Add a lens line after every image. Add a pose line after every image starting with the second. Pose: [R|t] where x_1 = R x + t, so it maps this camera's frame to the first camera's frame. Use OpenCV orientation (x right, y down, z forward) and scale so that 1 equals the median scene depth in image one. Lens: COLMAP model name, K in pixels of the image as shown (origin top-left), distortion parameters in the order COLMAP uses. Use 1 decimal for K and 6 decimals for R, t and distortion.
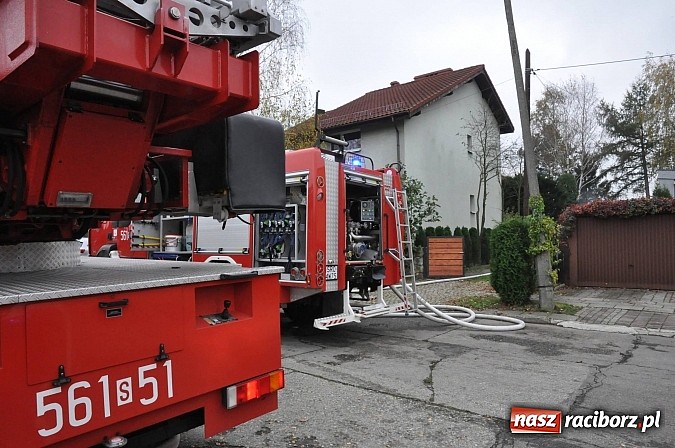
lens RADIAL K [[463.4, 0, 337.5], [0, 463.4, 224.0], [0, 0, 1]] dist [-0.125863, 0.093517]
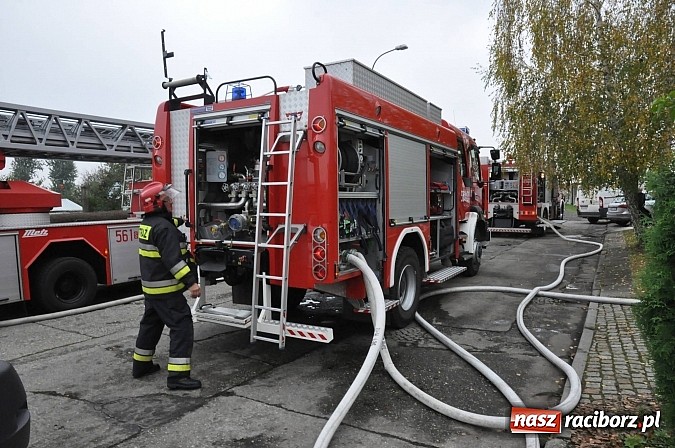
lens RADIAL K [[463.4, 0, 337.5], [0, 463.4, 224.0], [0, 0, 1]] dist [-0.125863, 0.093517]
pose [[0.149592, 0.057283, -0.987087, 0.776543], [0.055322, 0.996272, 0.066200, 0.019570], [0.987199, -0.064511, 0.145865, 1.108163]]
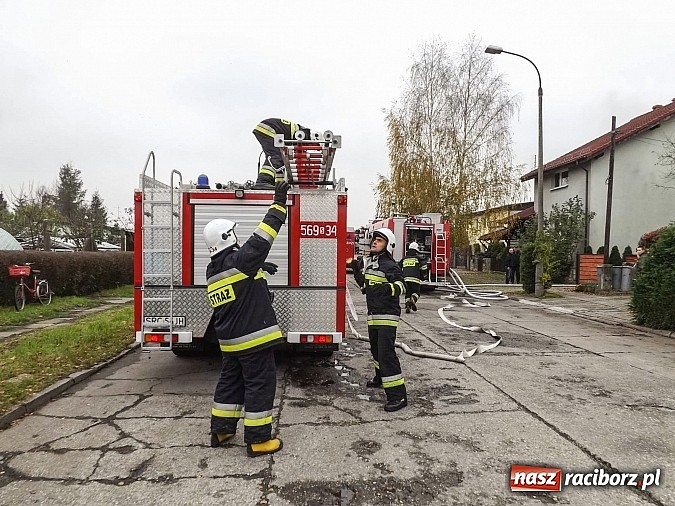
lens RADIAL K [[499.4, 0, 337.5], [0, 499.4, 253.0], [0, 0, 1]] dist [-0.064608, 0.003200]
pose [[0.675802, 0.022659, -0.736734, 1.801962], [0.002963, 0.999436, 0.033456, -0.058641], [0.737077, -0.024793, 0.675354, -1.154222]]
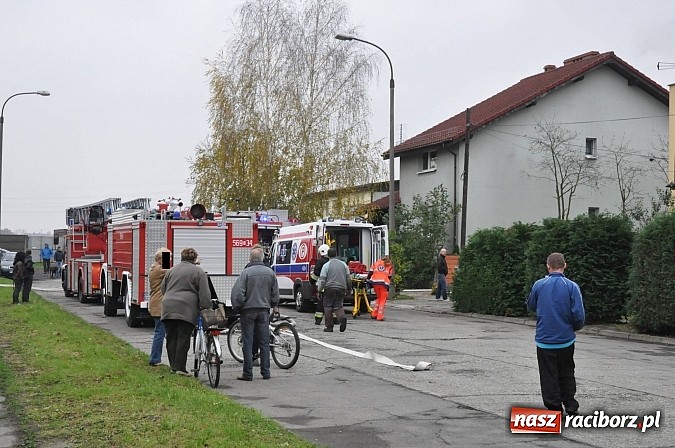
lens RADIAL K [[1017.1, 0, 337.5], [0, 1017.1, 224.0], [0, 0, 1]] dist [0.115483, -0.035621]
pose [[0.855883, 0.000526, -0.517169, 3.015271], [0.002284, 0.999986, 0.004796, -0.141659], [0.517164, -0.005286, 0.855870, -3.126042]]
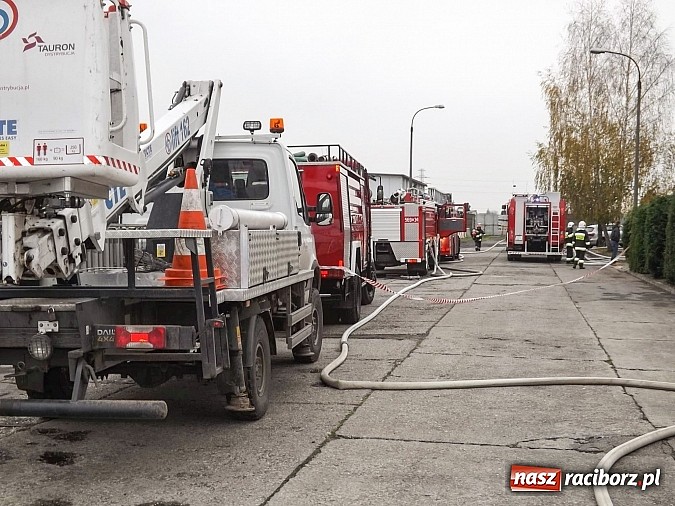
lens RADIAL K [[900.5, 0, 337.5], [0, 900.5, 253.0], [0, 0, 1]] dist [0.047708, 0.036591]
pose [[0.464414, 0.029866, -0.885115, 4.637394], [0.032608, 0.998177, 0.050790, -0.138063], [0.885018, -0.052449, 0.462593, -2.808272]]
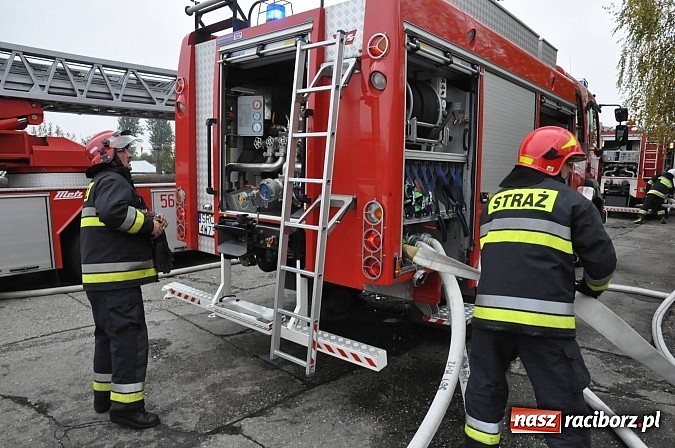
lens RADIAL K [[463.4, 0, 337.5], [0, 463.4, 224.0], [0, 0, 1]] dist [-0.125863, 0.093517]
pose [[-0.039846, 0.127159, -0.991082, 0.579259], [0.033217, 0.991490, 0.125876, 0.030399], [0.998654, -0.027905, -0.043730, 1.159054]]
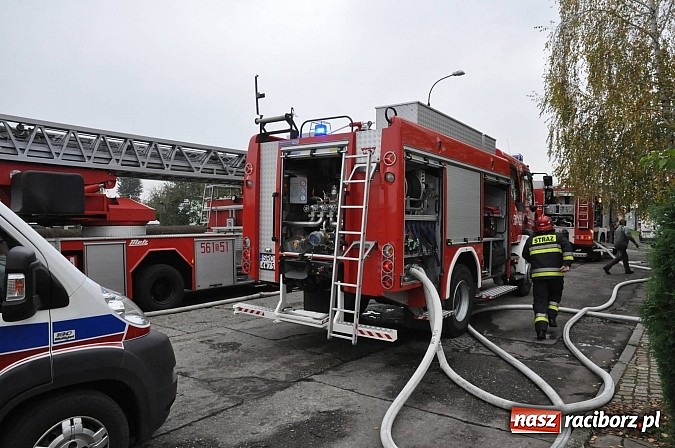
lens RADIAL K [[463.4, 0, 337.5], [0, 463.4, 224.0], [0, 0, 1]] dist [-0.125863, 0.093517]
pose [[0.035585, 0.017947, -0.999206, 0.894981], [0.034324, 0.999227, 0.019170, 0.014612], [0.998777, -0.034979, 0.034941, 1.069261]]
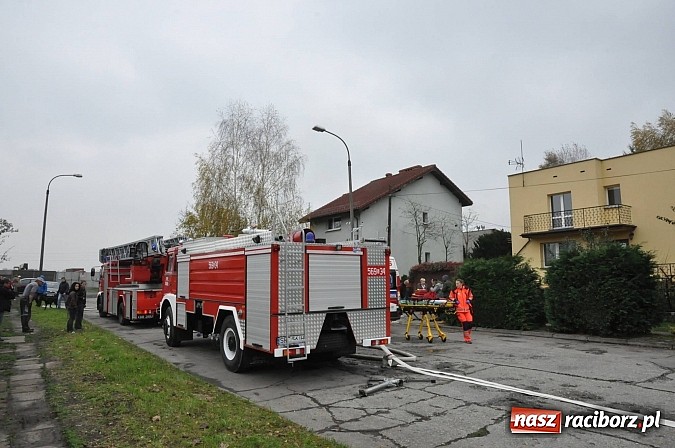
lens RADIAL K [[463.4, 0, 337.5], [0, 463.4, 224.0], [0, 0, 1]] dist [-0.125863, 0.093517]
pose [[0.965905, -0.028472, -0.257326, 1.365130], [0.006149, 0.996177, -0.087140, -0.087848], [0.258823, 0.082586, 0.962388, -1.820732]]
